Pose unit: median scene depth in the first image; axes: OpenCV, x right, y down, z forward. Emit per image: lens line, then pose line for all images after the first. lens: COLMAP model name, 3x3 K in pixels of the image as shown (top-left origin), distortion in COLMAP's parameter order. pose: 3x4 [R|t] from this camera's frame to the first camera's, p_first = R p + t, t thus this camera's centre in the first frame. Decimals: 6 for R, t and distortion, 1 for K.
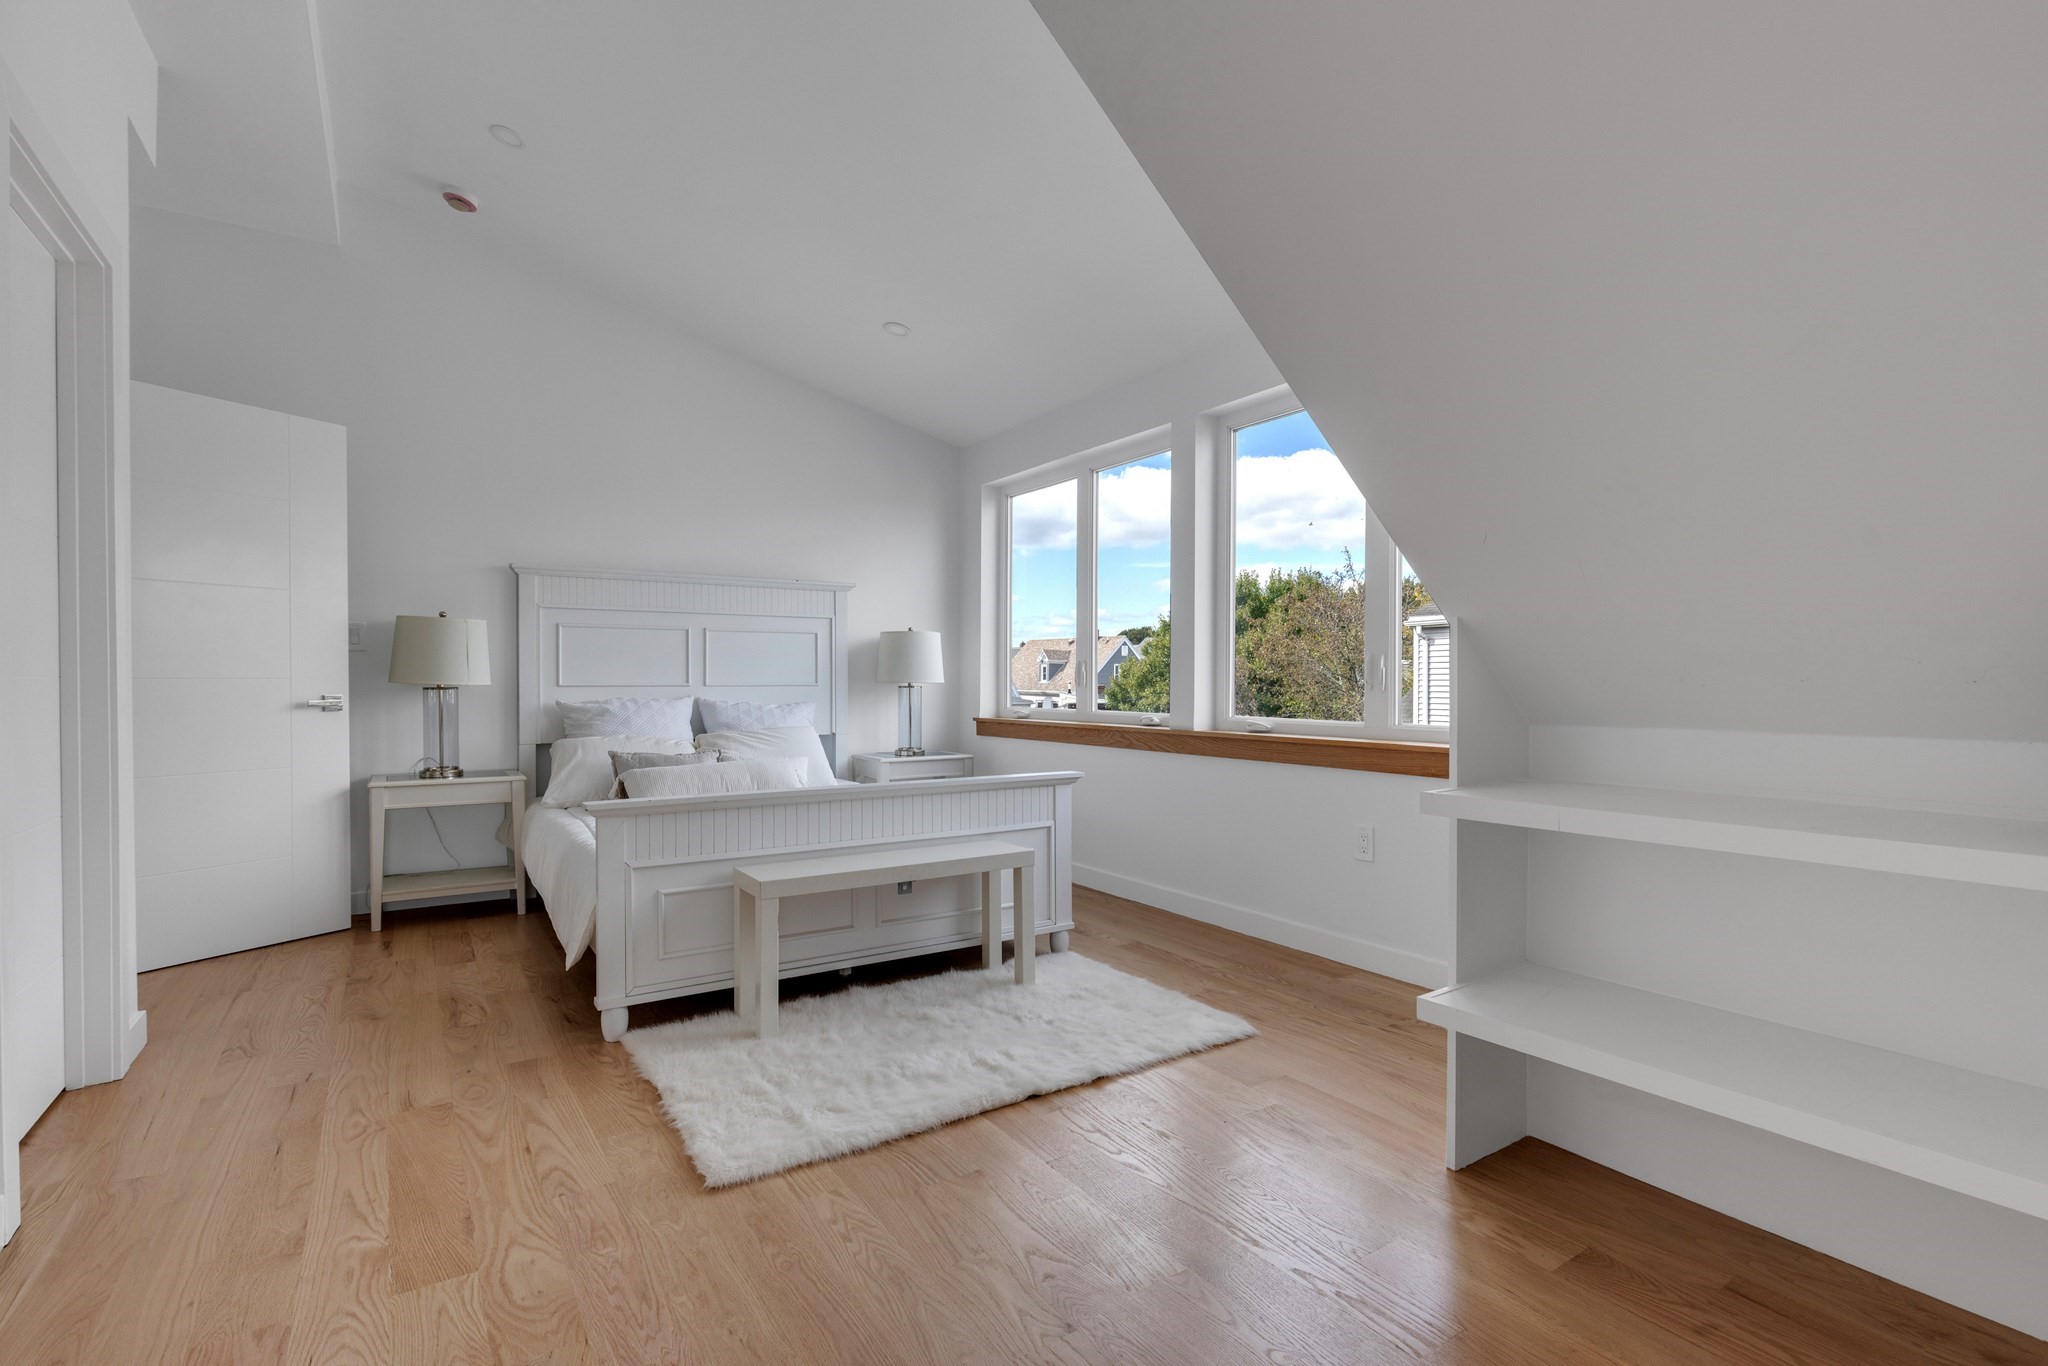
lens RADIAL K [[942.8, 0, 1026.3], [0, 942.8, 679.1], [0, 0, 1]] dist [0.001634, 0.000127]
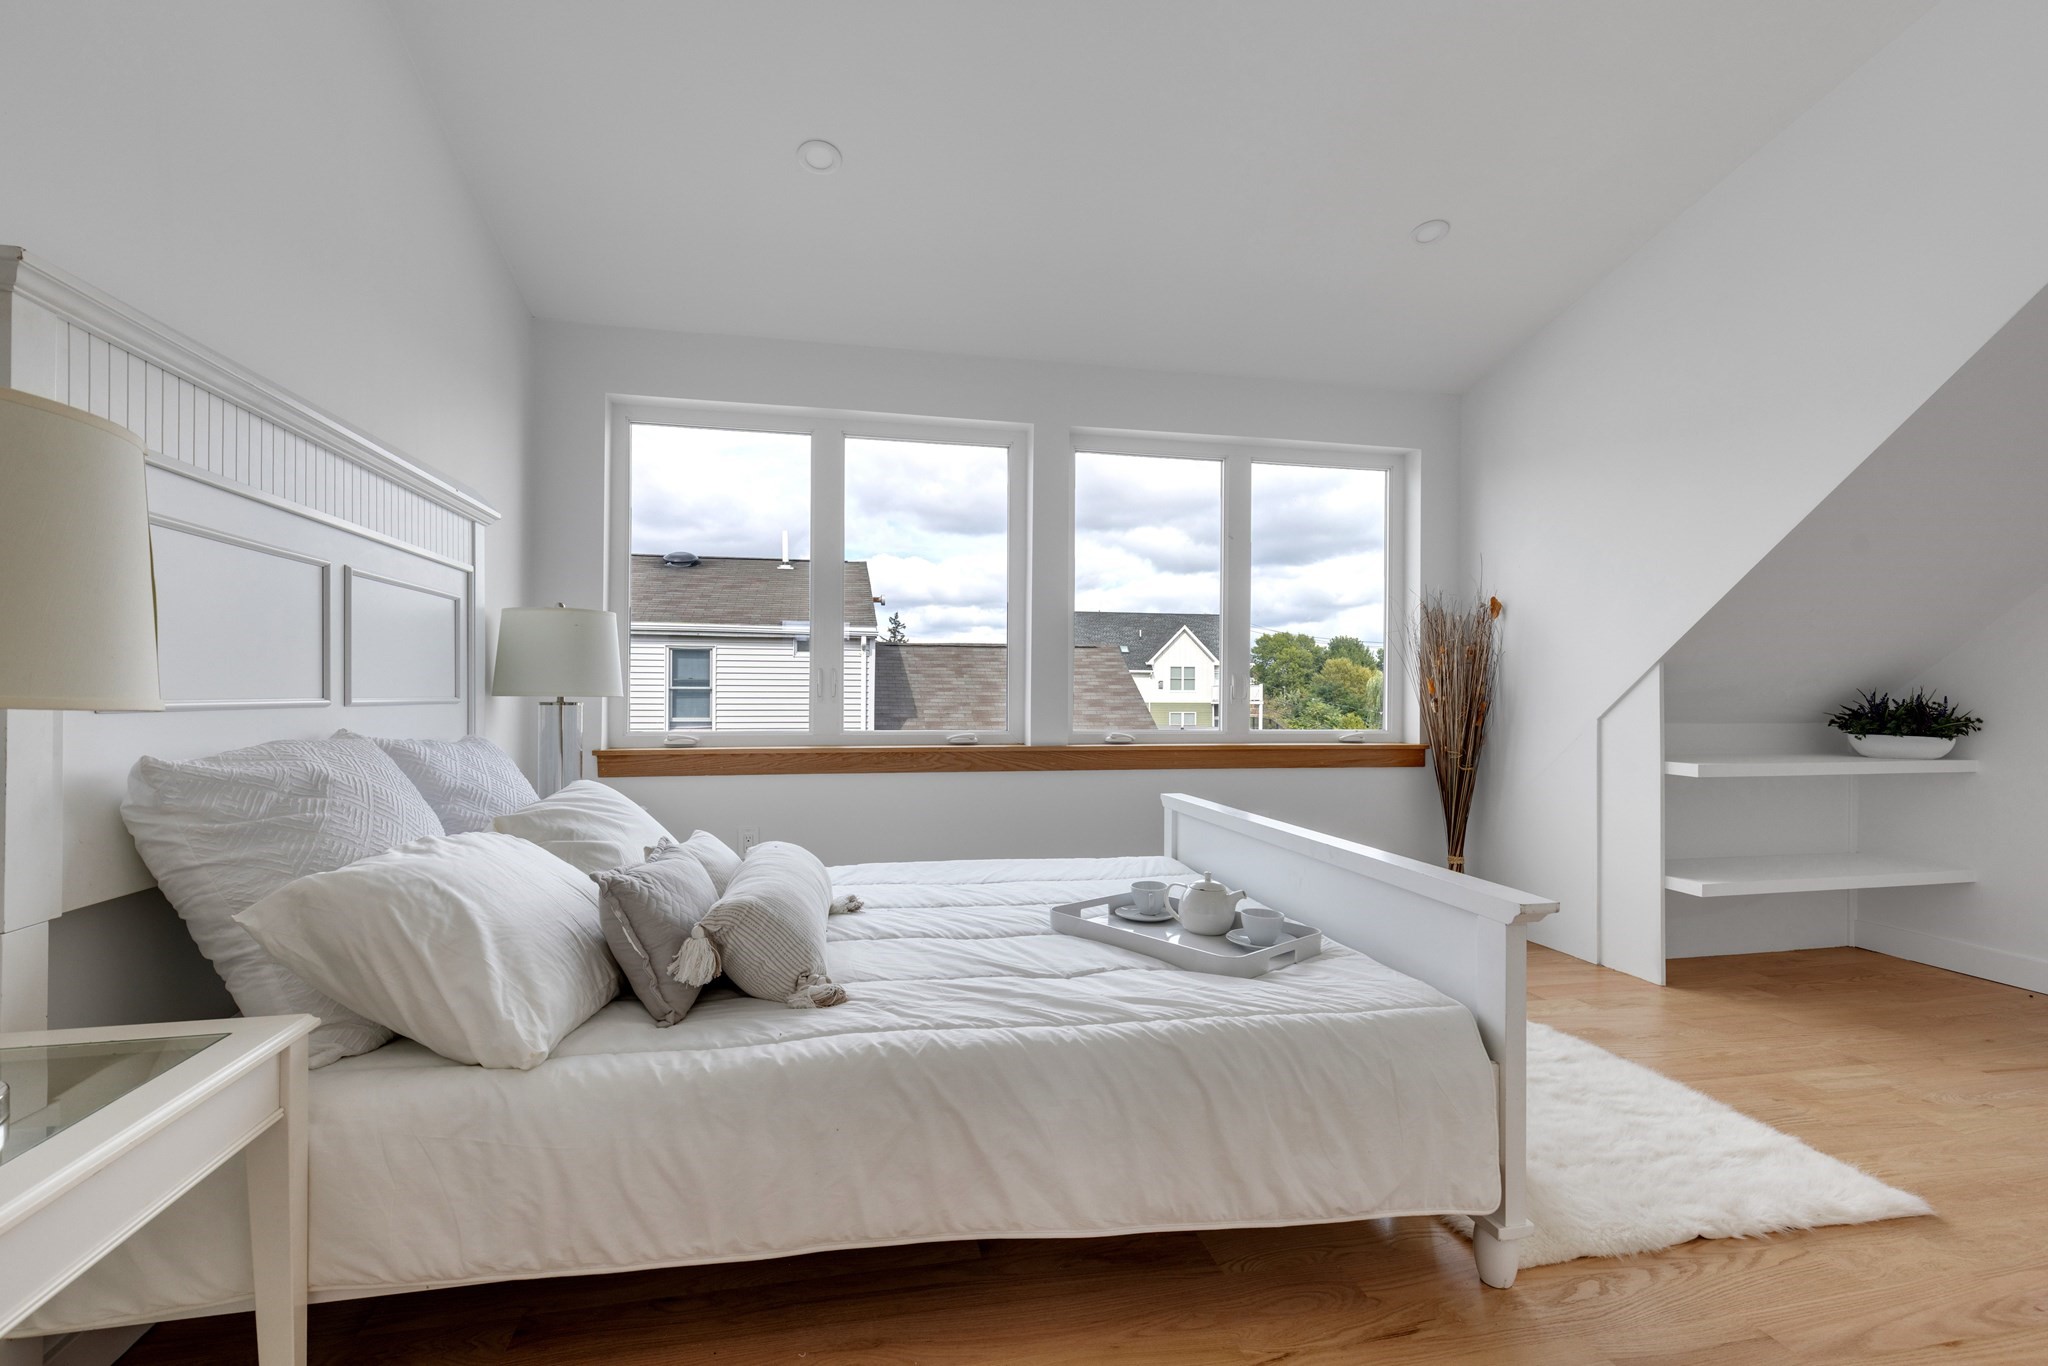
lens RADIAL K [[938.1, 0, 1052.3], [0, 938.1, 696.5], [0, 0, 1]] dist [-0.002479, -0.000921]
pose [[0.377330, 0.000567, 0.926079, -1.256802], [0.005001, 0.999984, -0.002650, 0.023209], [-0.926065, 0.005632, 0.377322, 1.205227]]
